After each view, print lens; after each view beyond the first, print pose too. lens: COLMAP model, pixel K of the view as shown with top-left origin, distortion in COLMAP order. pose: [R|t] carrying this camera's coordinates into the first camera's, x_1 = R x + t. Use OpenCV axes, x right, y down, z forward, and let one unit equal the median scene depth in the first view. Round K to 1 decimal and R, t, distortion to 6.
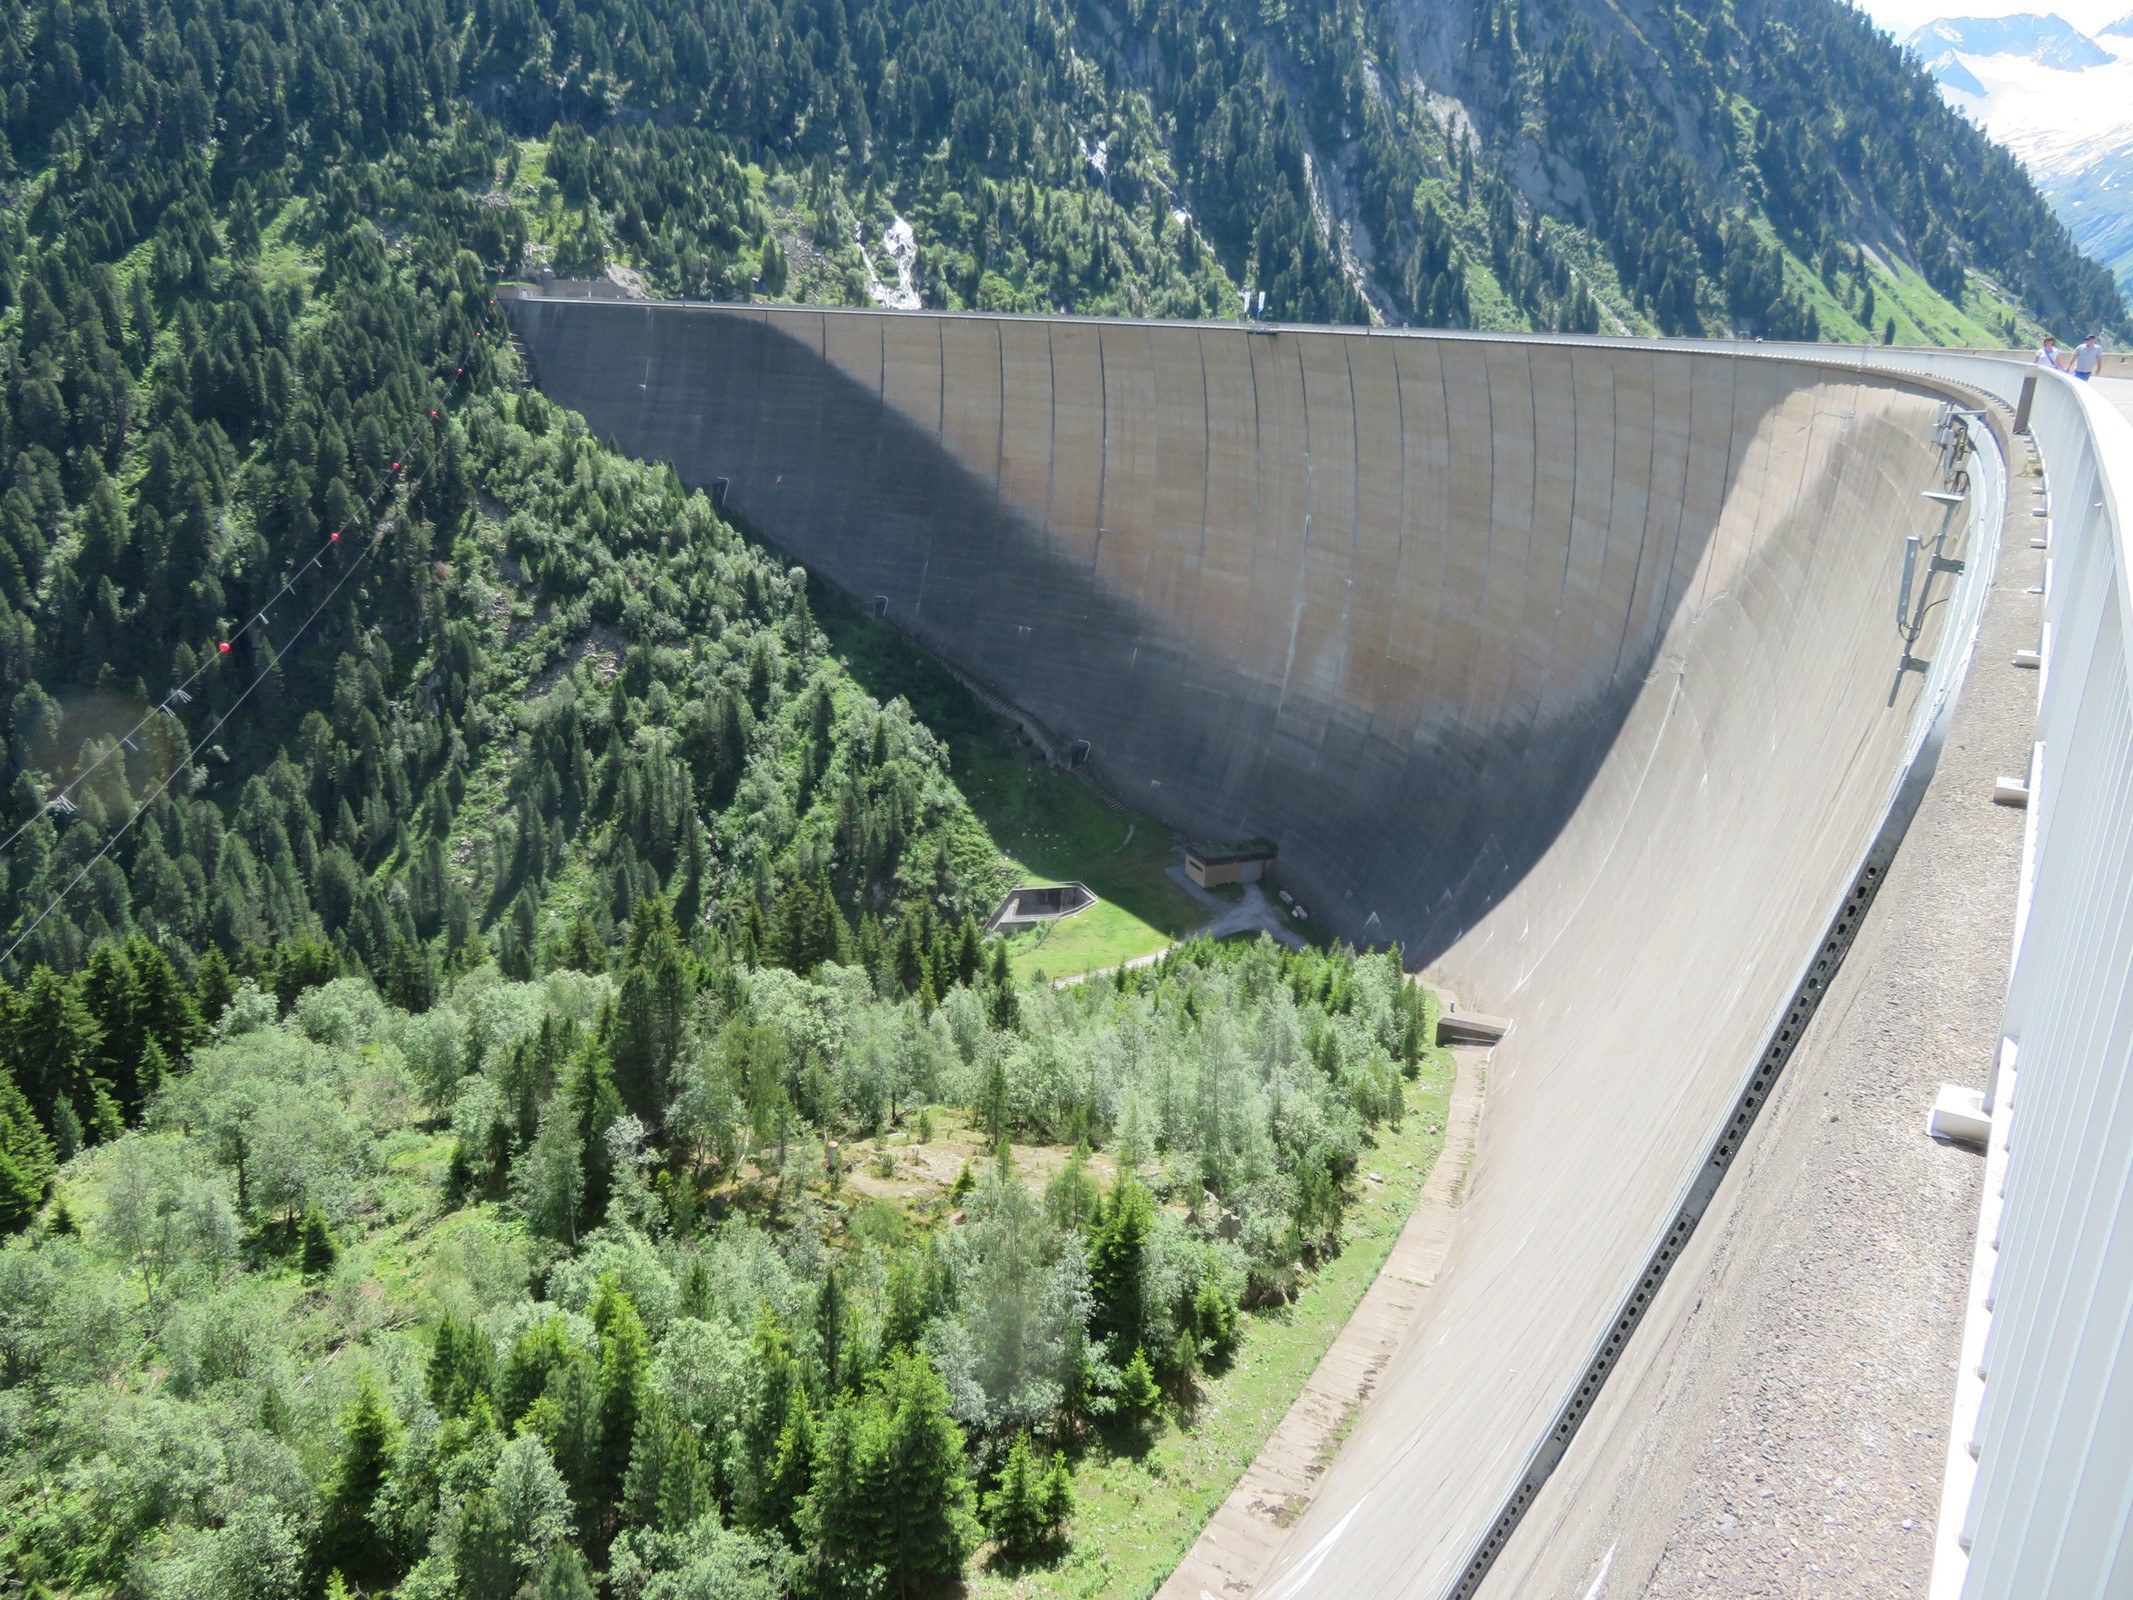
lens RADIAL K [[1520.2, 0, 1065.1], [0, 1520.2, 804.7], [0, 0, 1]] dist [-0.014175, 0.006985]
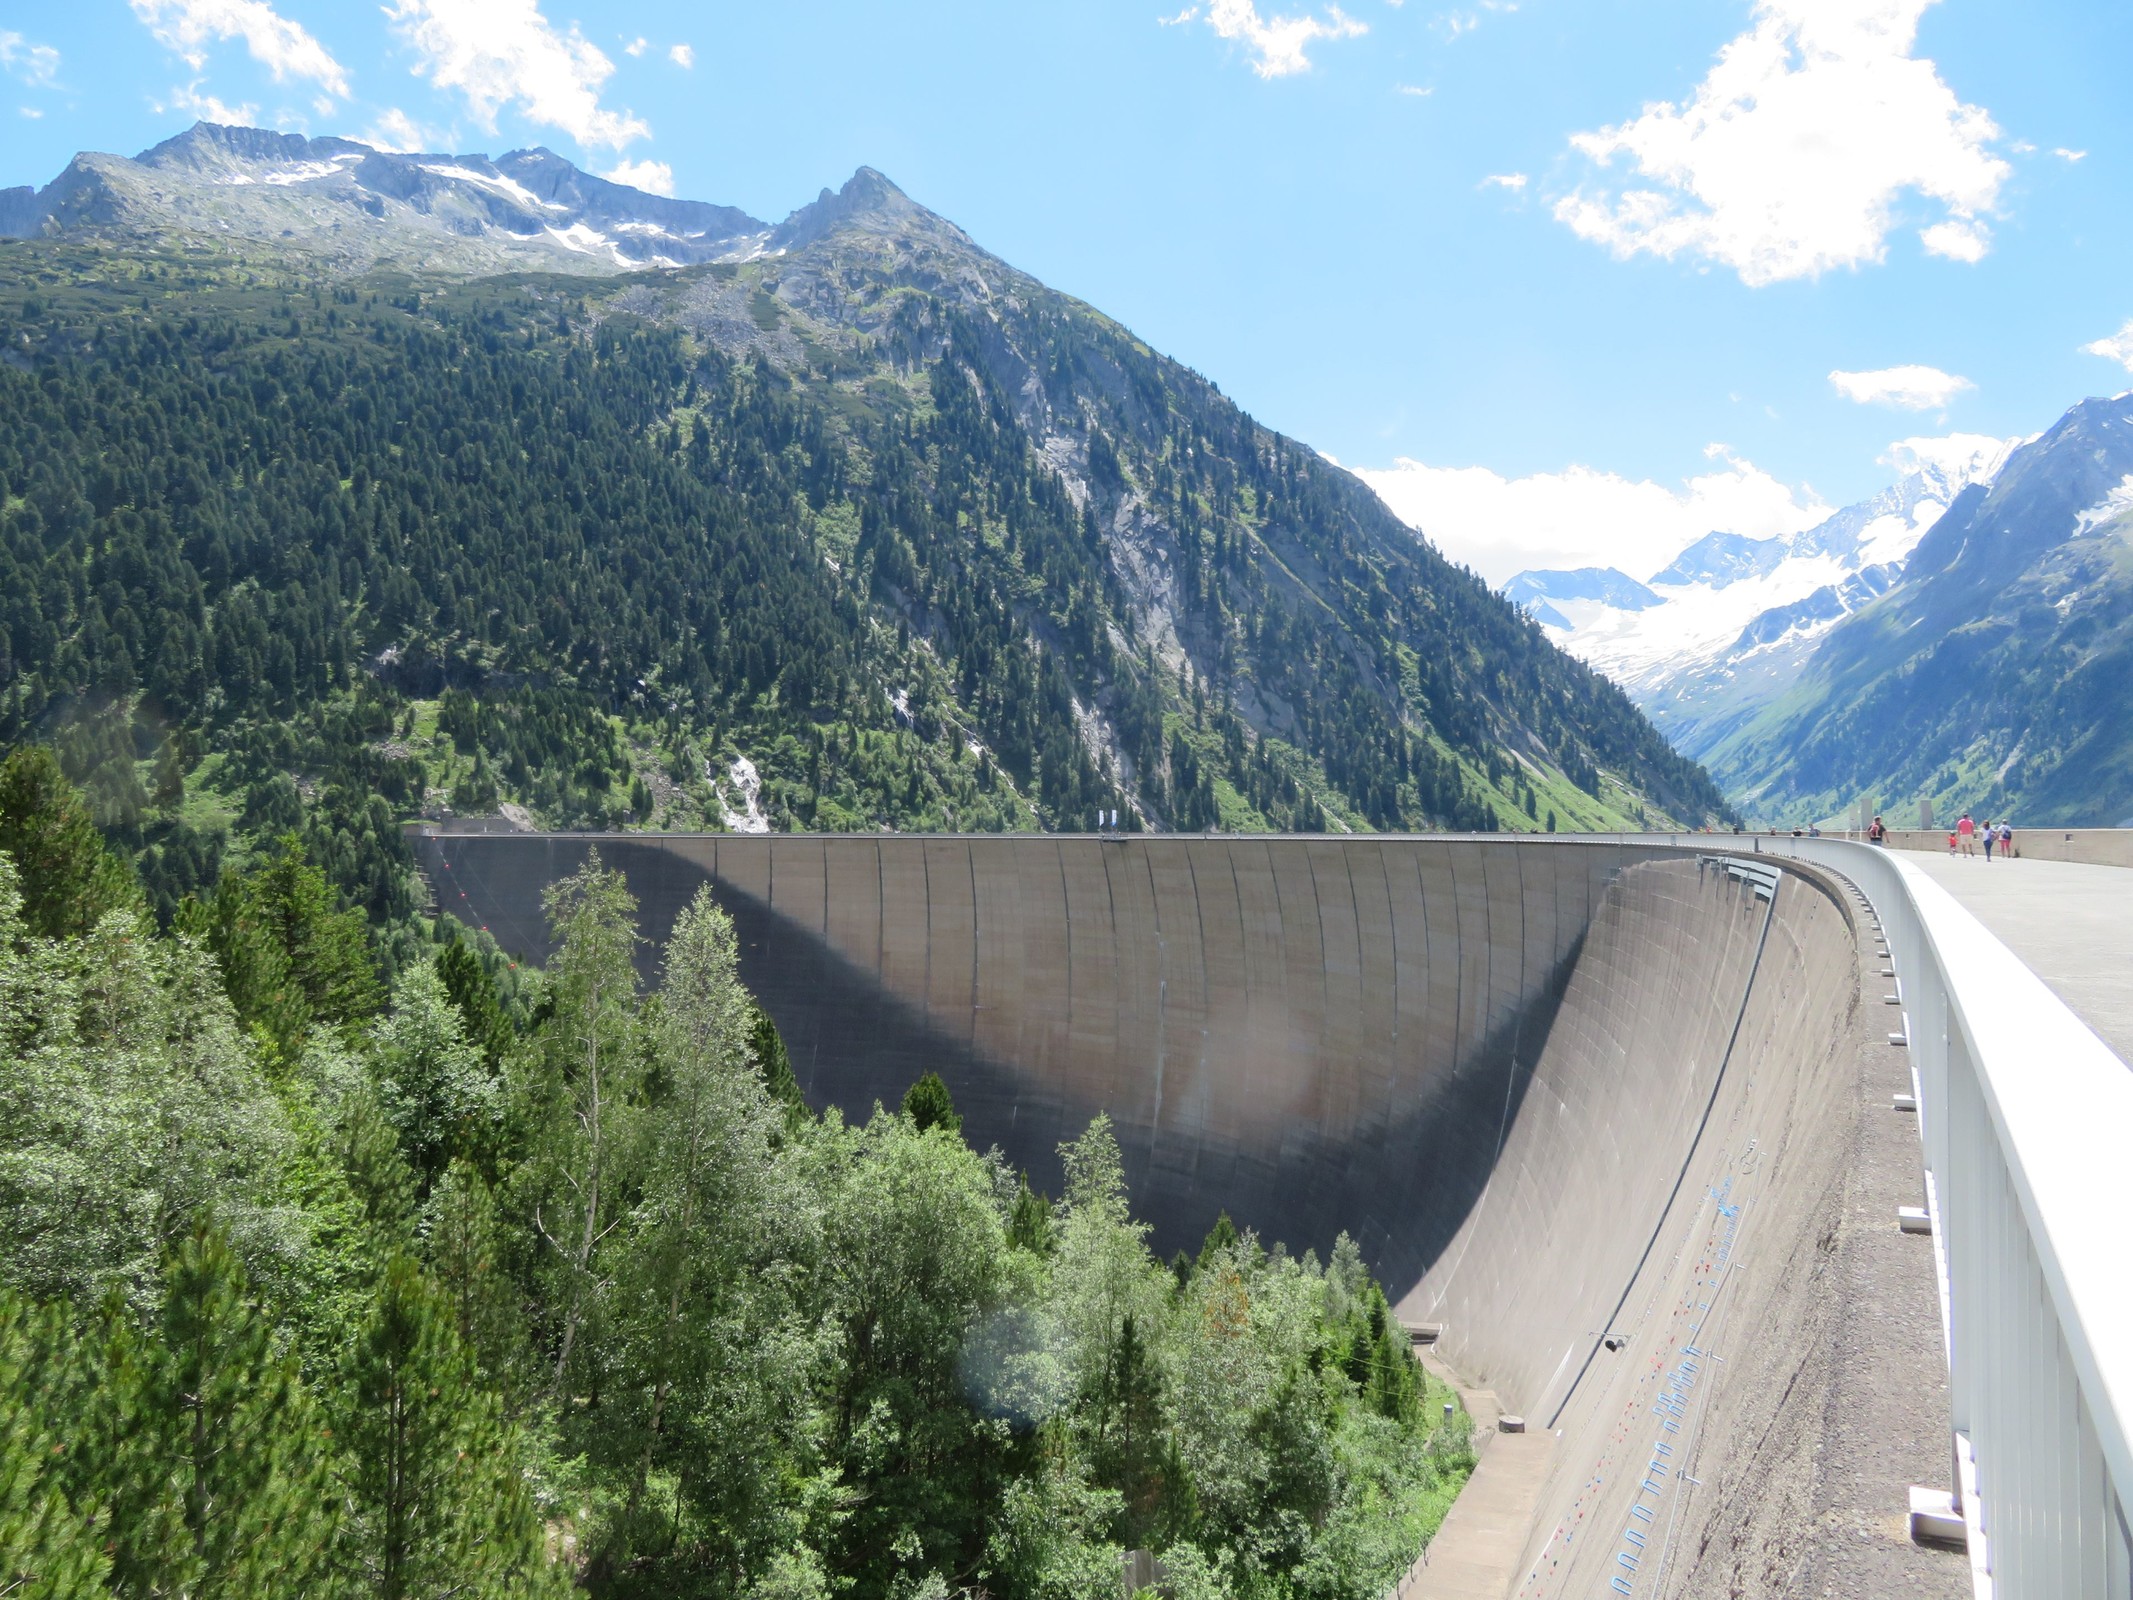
lens RADIAL K [[1520.2, 0, 1074.3], [0, 1520.2, 800.4], [0, 0, 1]] dist [-0.014175, 0.006985]
pose [[0.982089, -0.030412, 0.185946, -0.077943], [0.088964, 0.944796, -0.315351, 0.030092], [-0.166091, 0.326245, 0.930579, -0.102941]]
